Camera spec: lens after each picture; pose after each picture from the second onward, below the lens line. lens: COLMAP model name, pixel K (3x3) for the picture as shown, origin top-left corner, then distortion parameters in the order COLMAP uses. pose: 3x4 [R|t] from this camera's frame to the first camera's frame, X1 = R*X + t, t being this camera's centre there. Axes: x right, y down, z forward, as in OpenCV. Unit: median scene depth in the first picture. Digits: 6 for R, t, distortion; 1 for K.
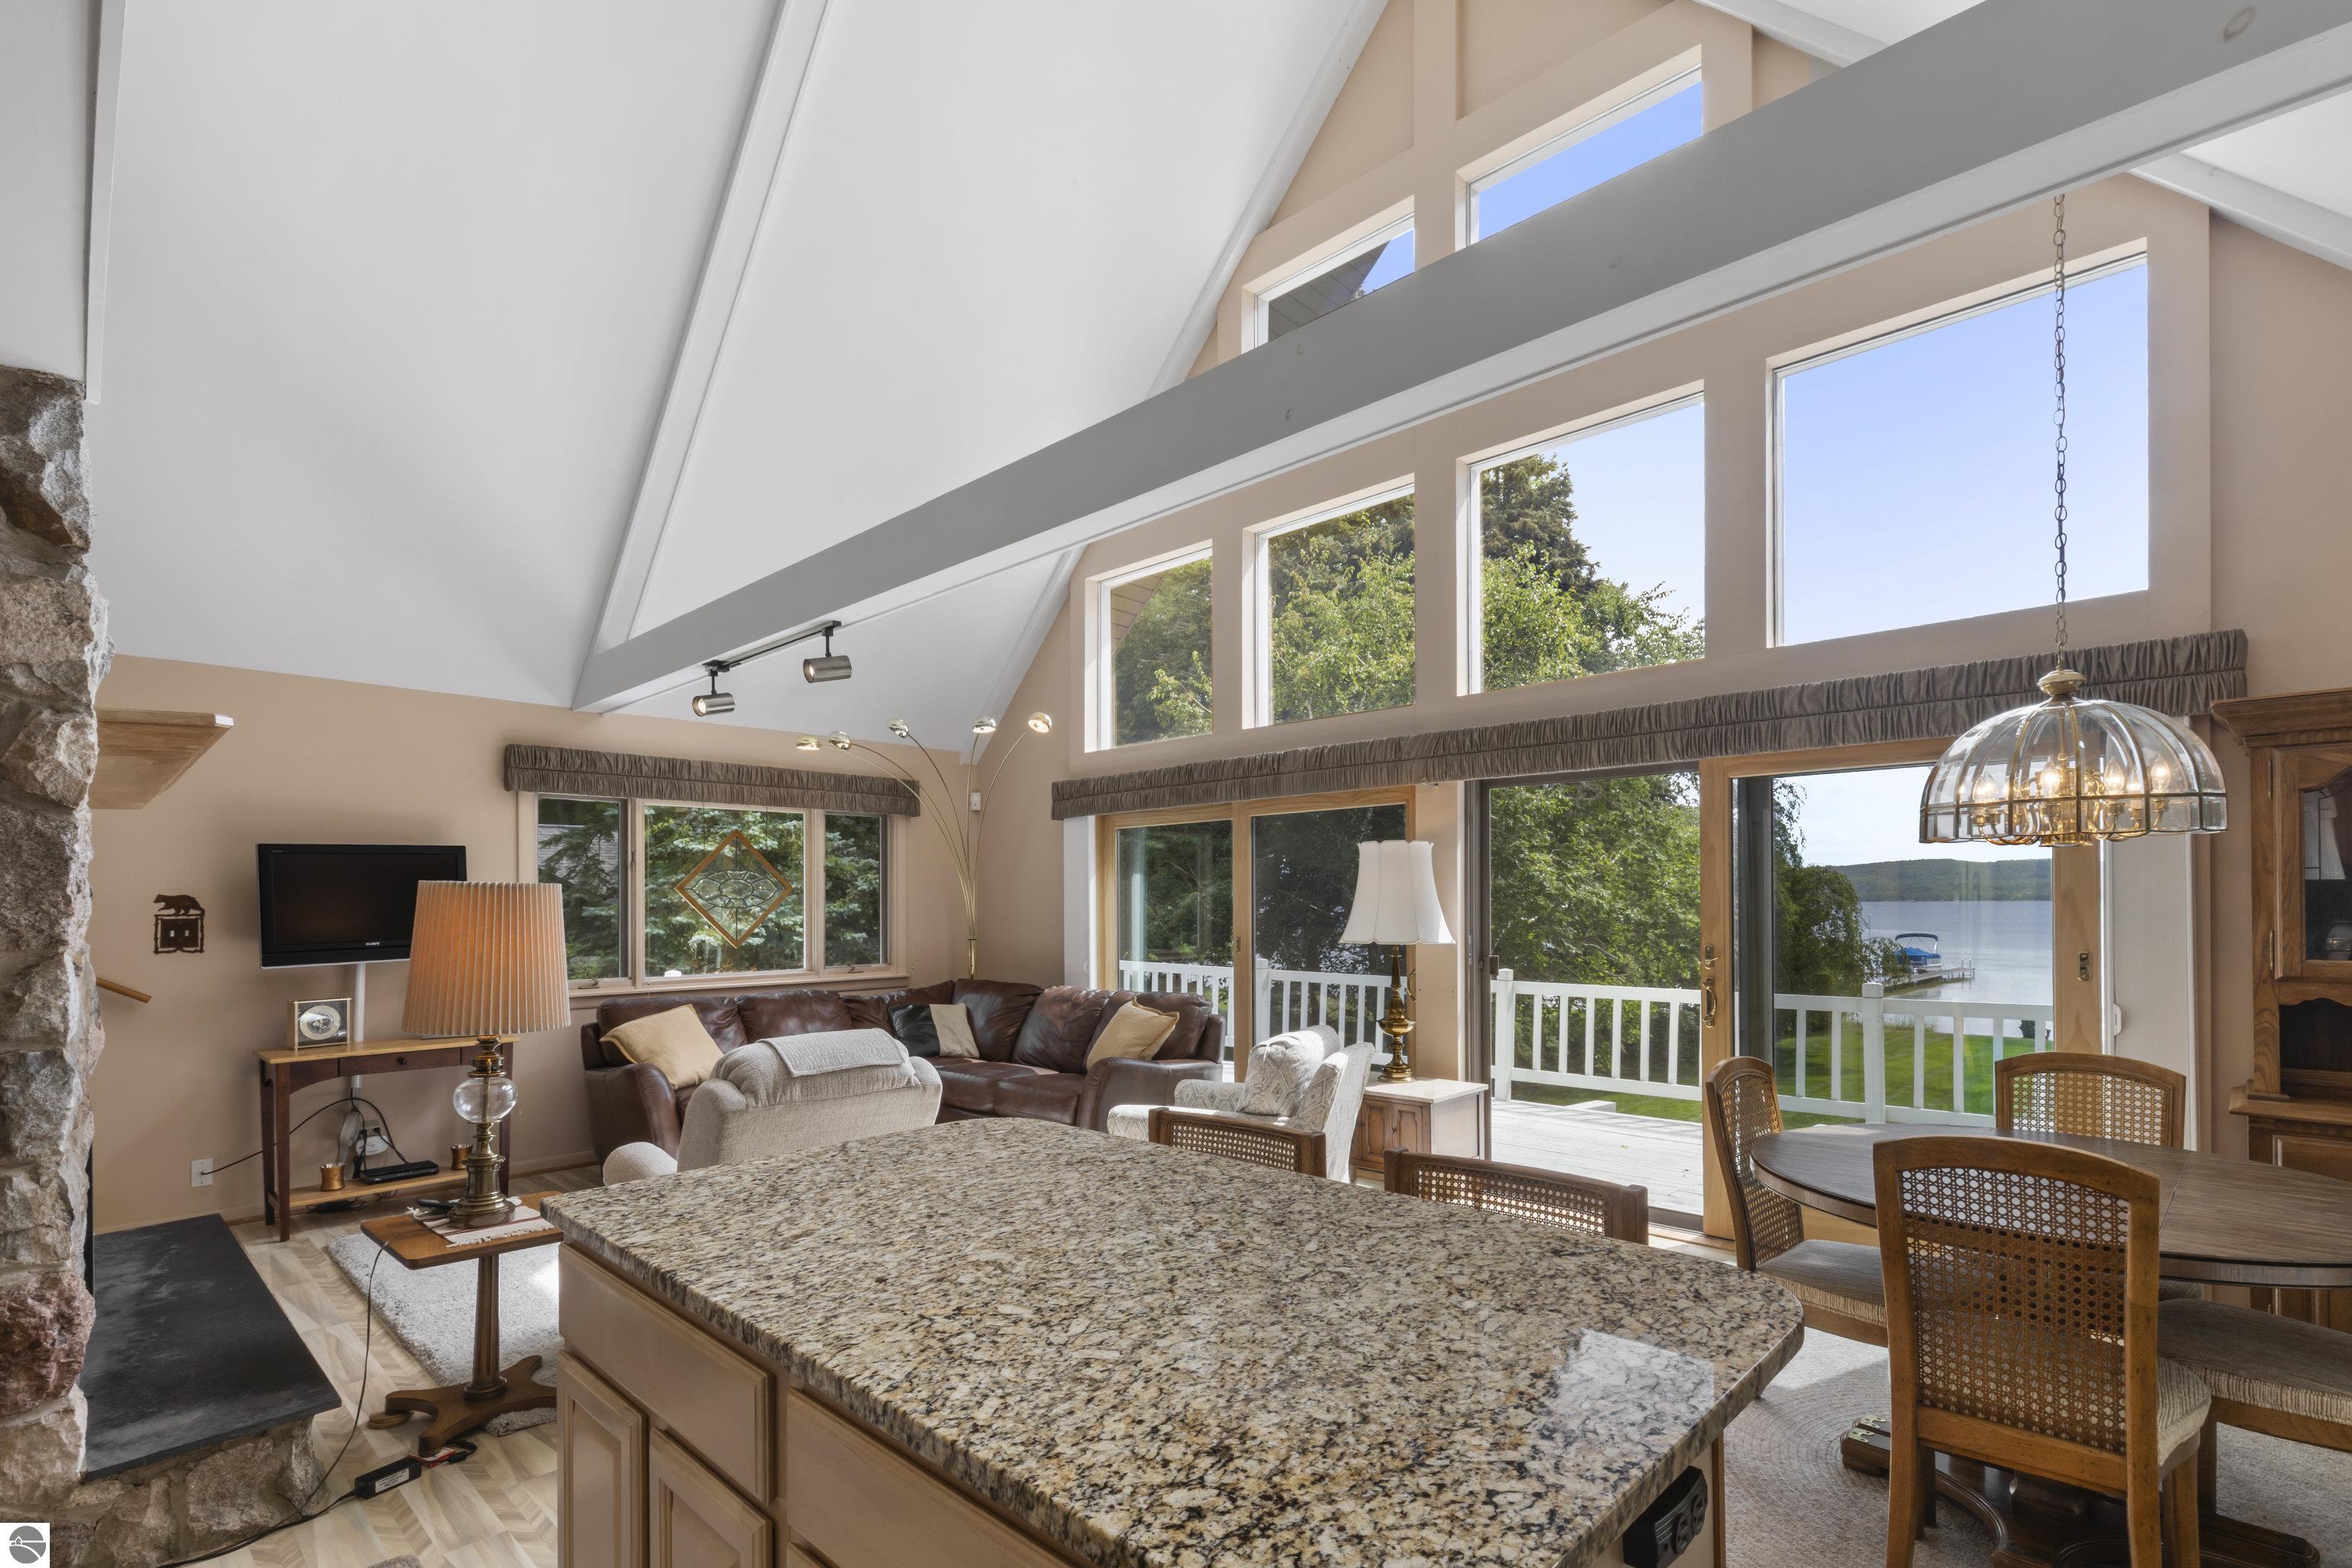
lens RADIAL K [[1068.6, 0, 1203.7], [0, 1068.6, 901.2], [0, 0, 1]] dist [0.004201, -0.000697]
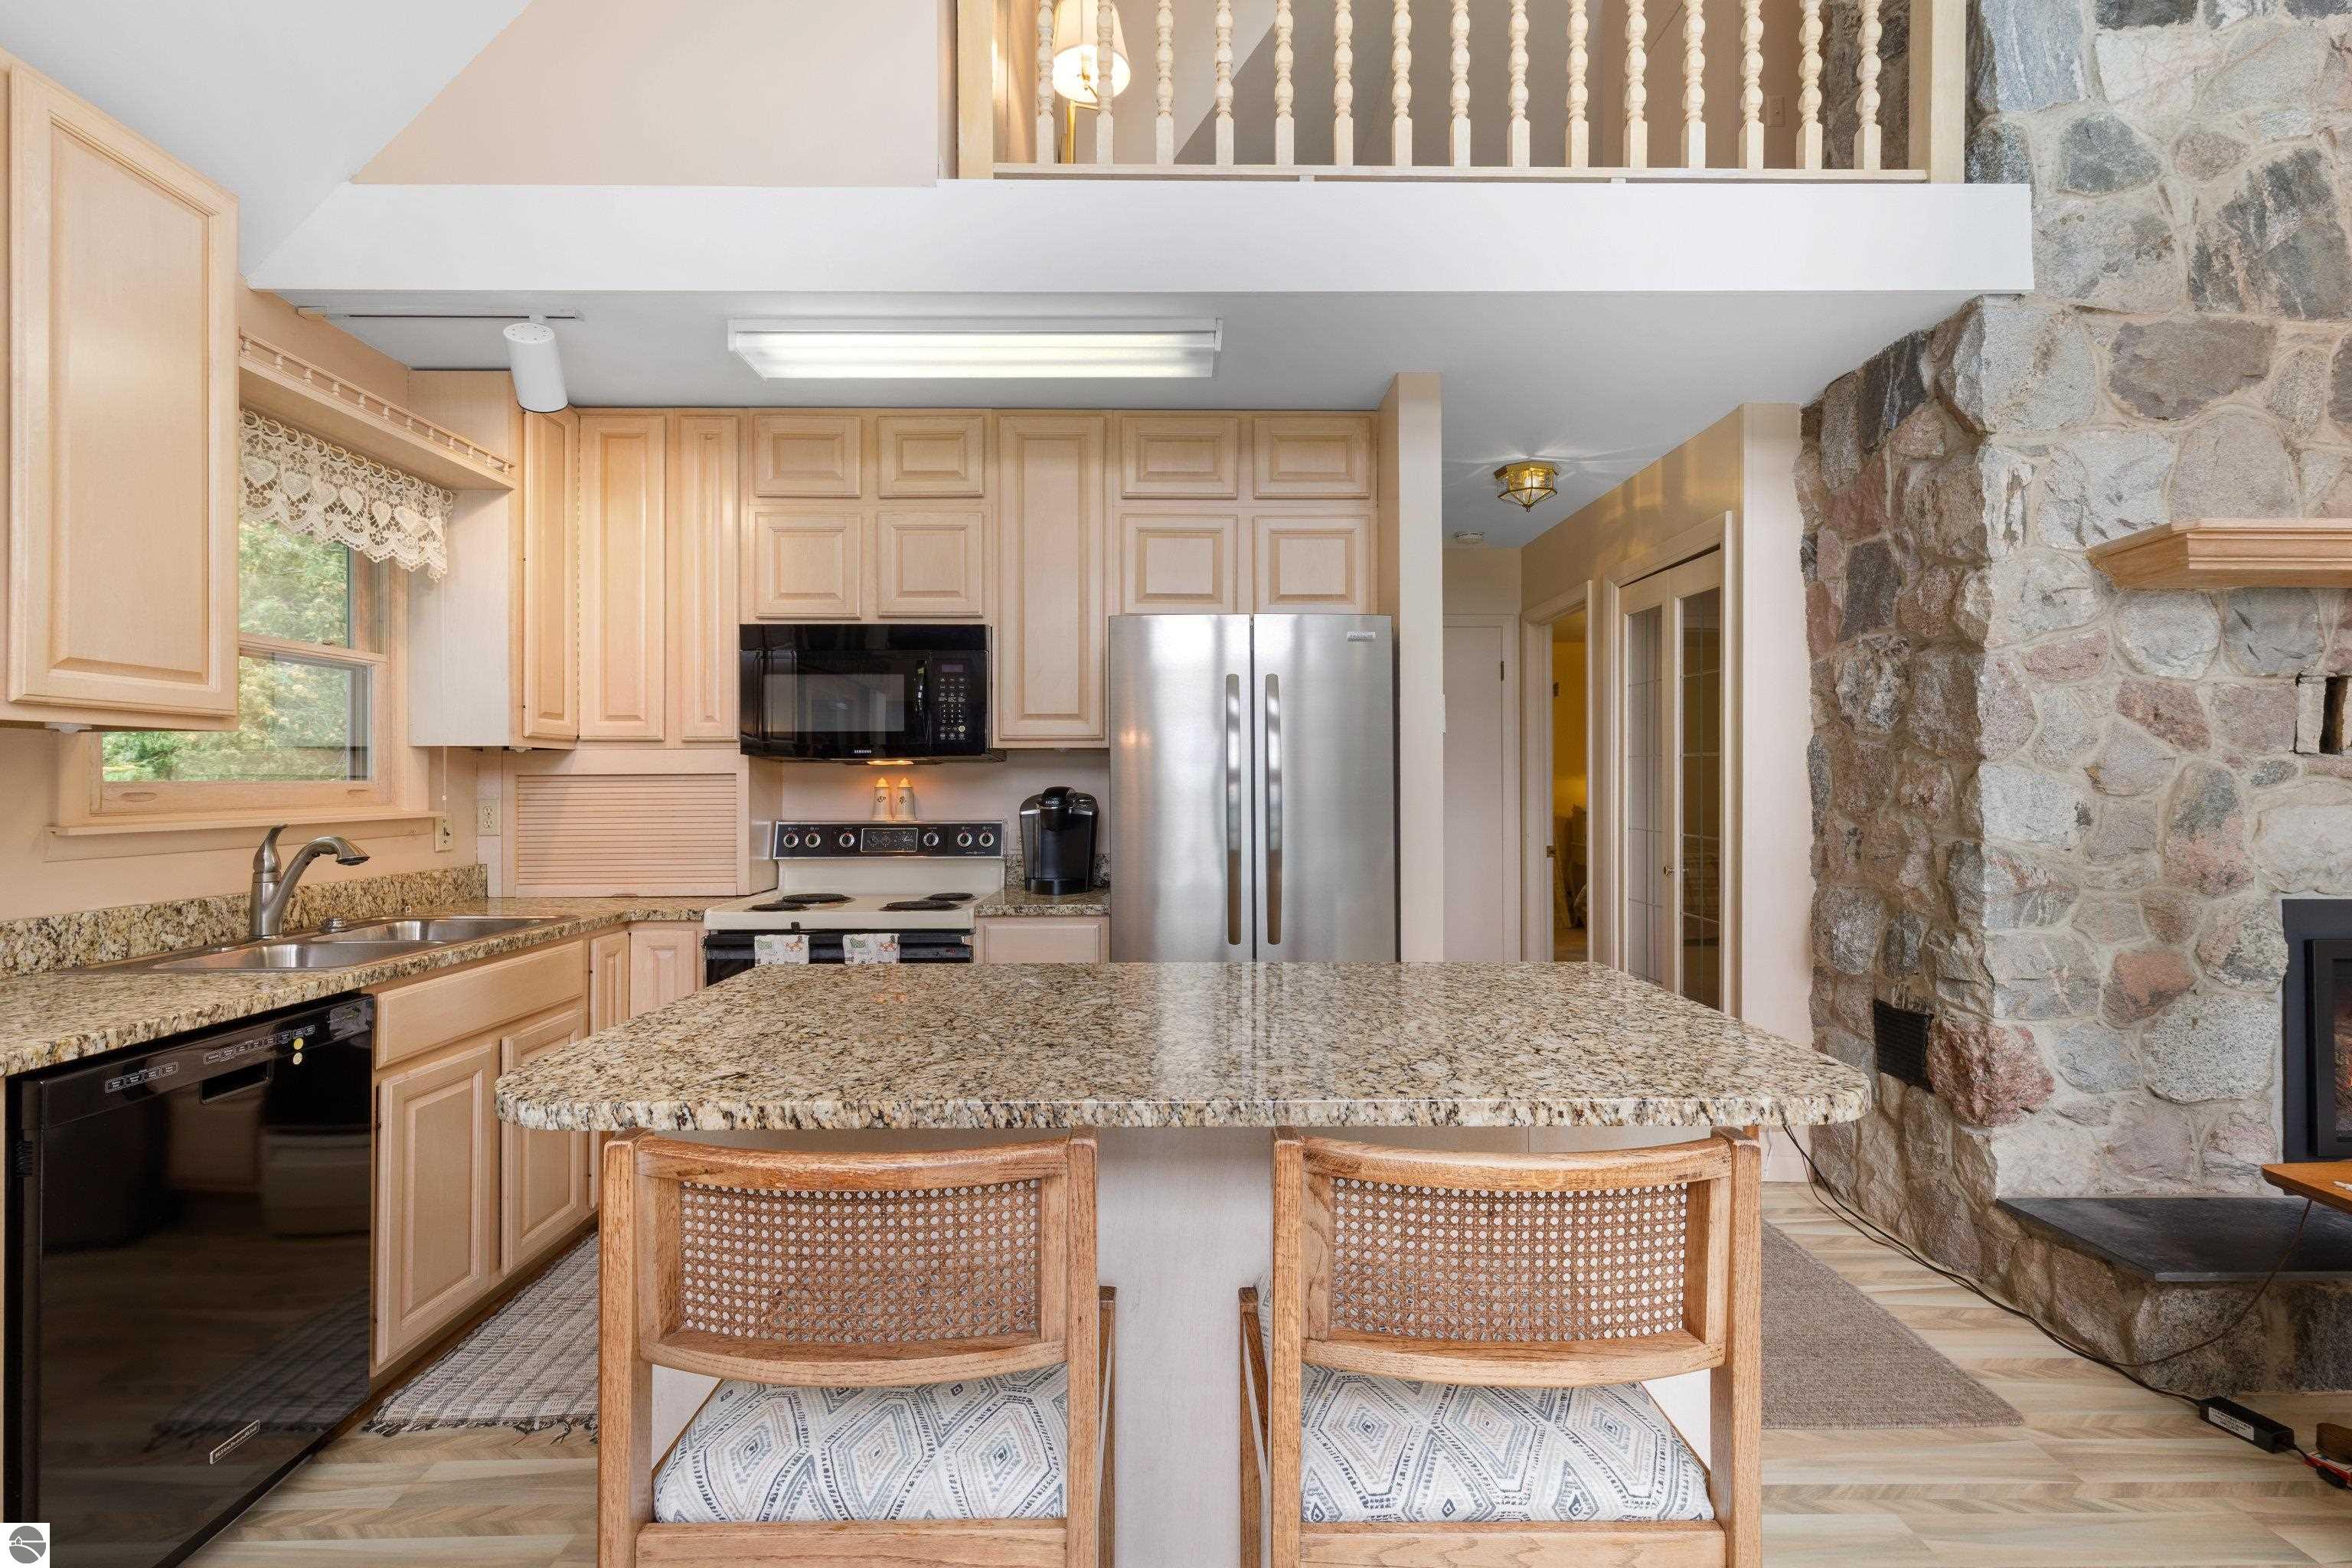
lens RADIAL K [[1068.6, 0, 1179.0], [0, 1068.6, 780.1], [0, 0, 1]] dist [0.004201, -0.000697]
pose [[-0.733560, 0.002200, -0.679622, 0.450003], [0.009323, 0.999933, -0.006825, 0.065313], [0.679561, -0.011343, -0.733531, 1.282886]]
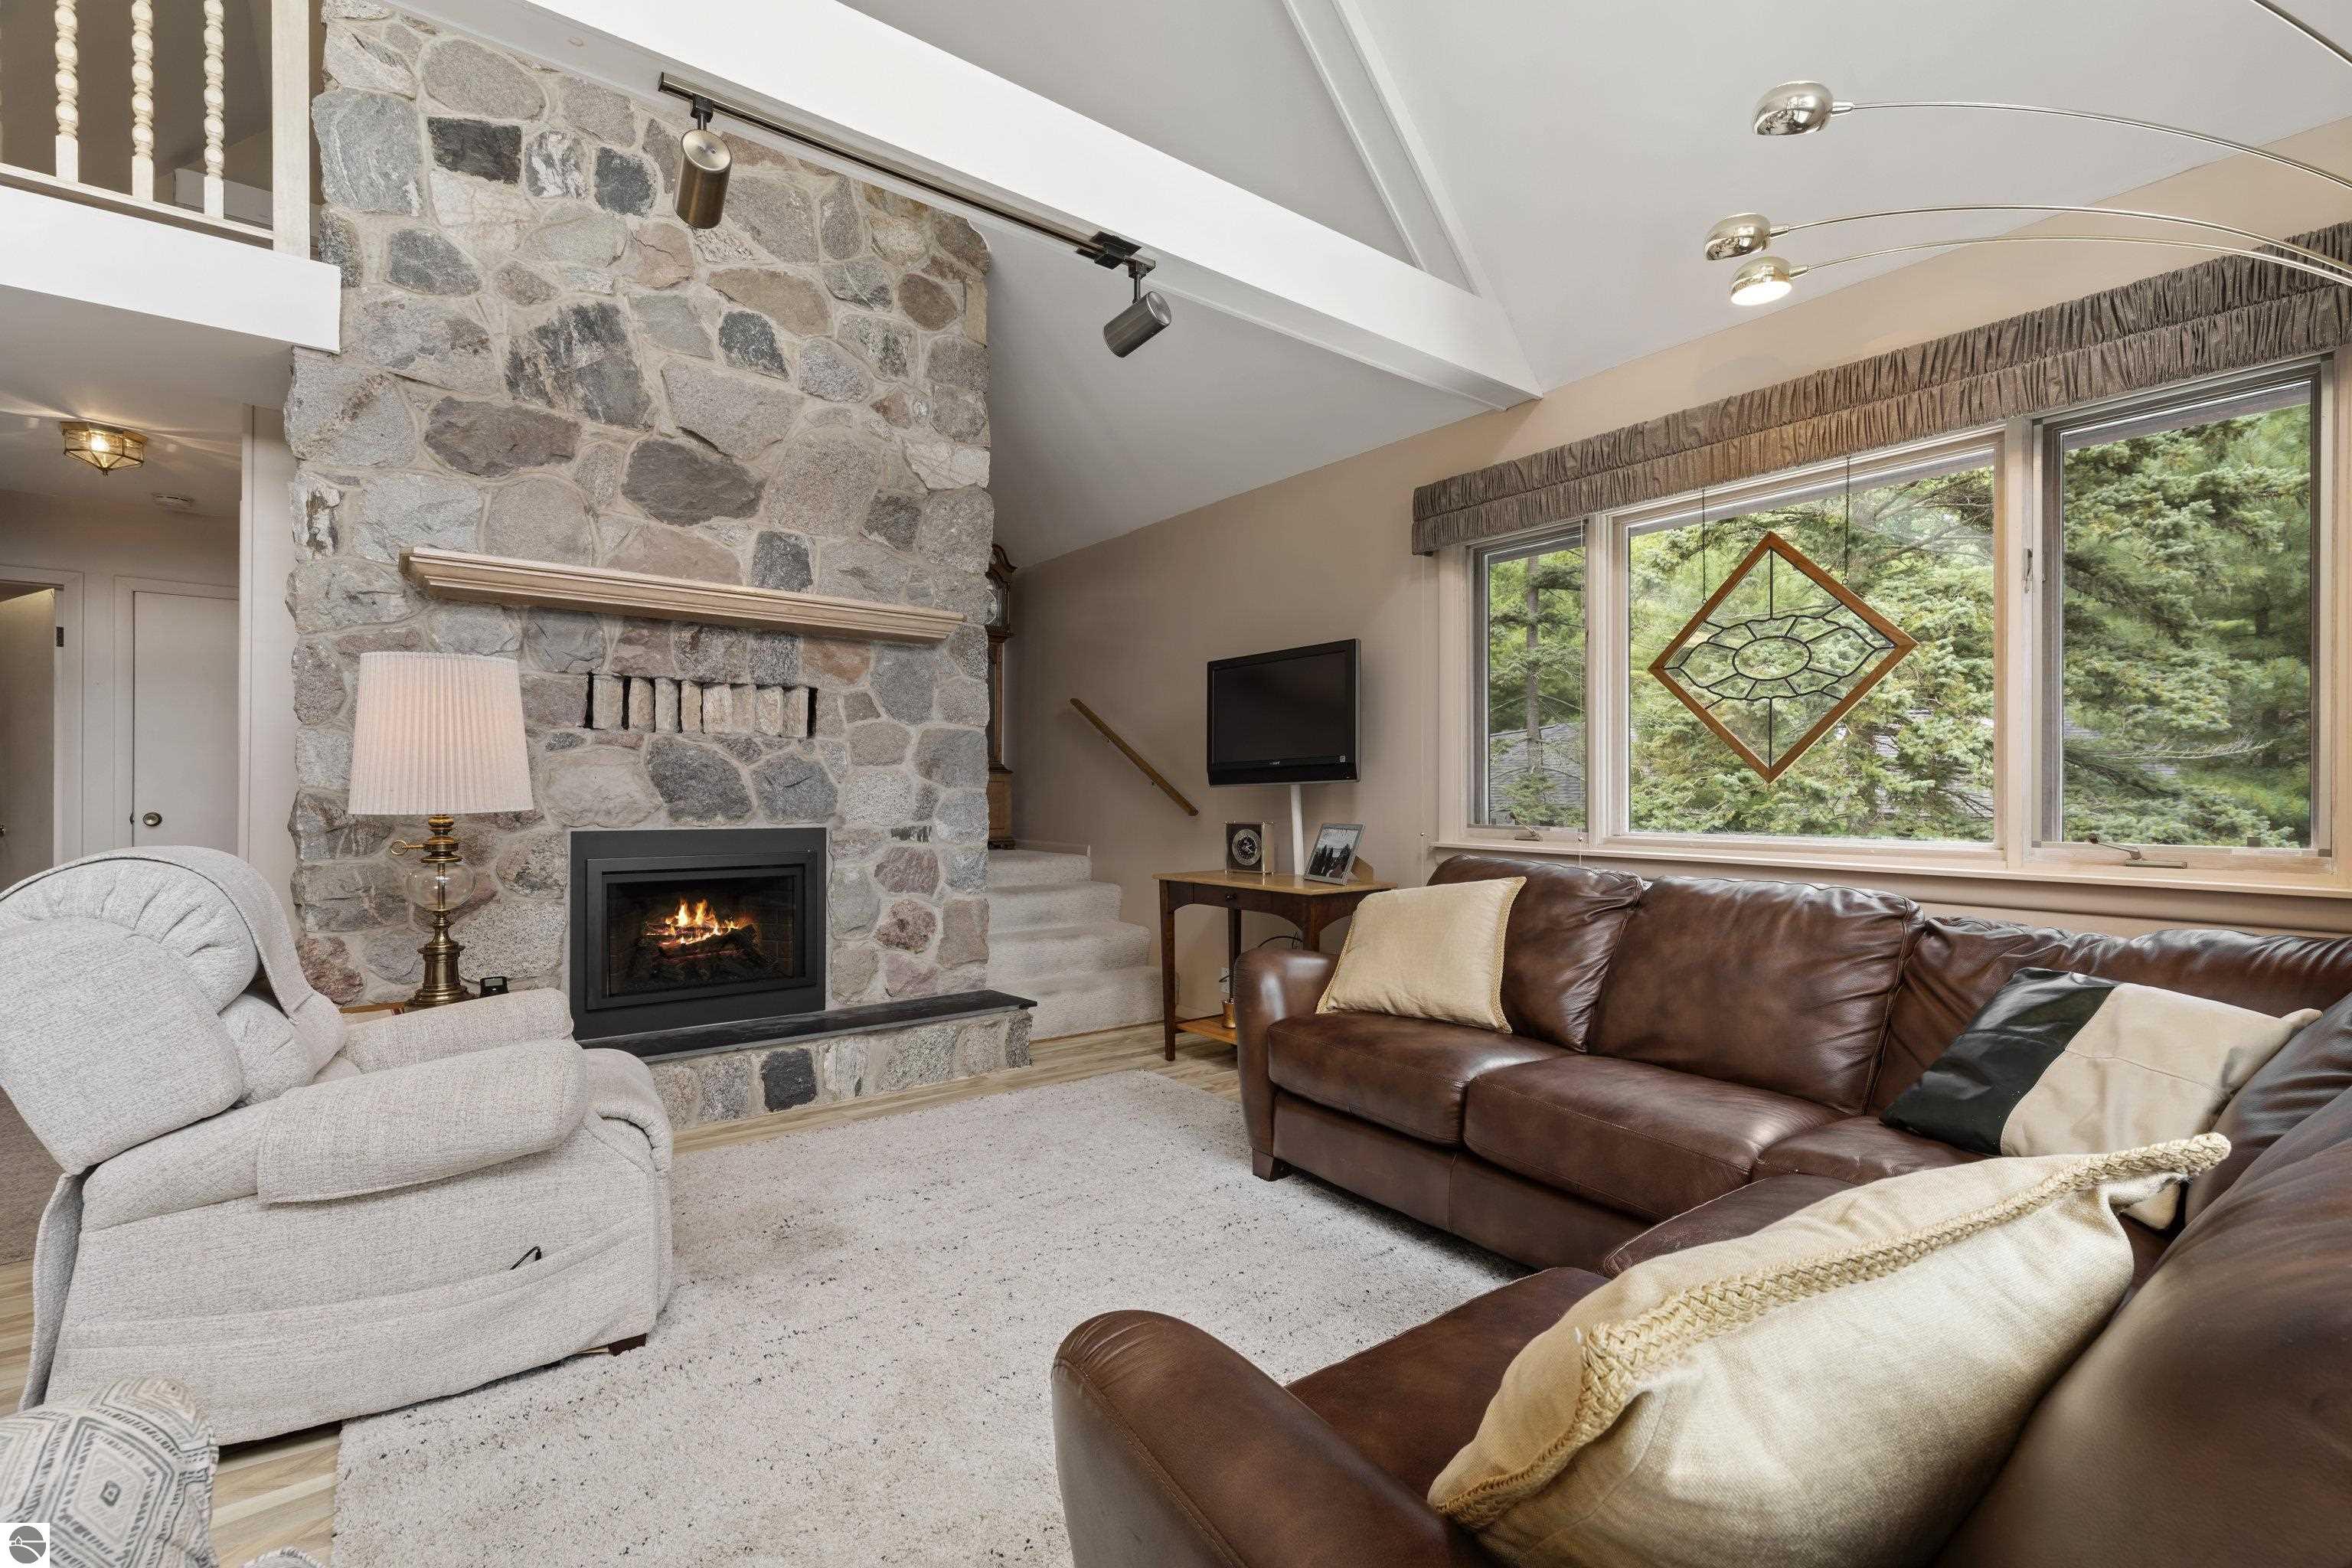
lens RADIAL K [[1068.6, 0, 1181.8], [0, 1068.6, 792.3], [0, 0, 1]] dist [0.004201, -0.000697]
pose [[-0.166951, 0.004019, -0.985957, 0.231845], [0.005418, 0.999980, 0.003159, 0.139110], [0.985950, -0.004815, -0.166970, 2.453408]]
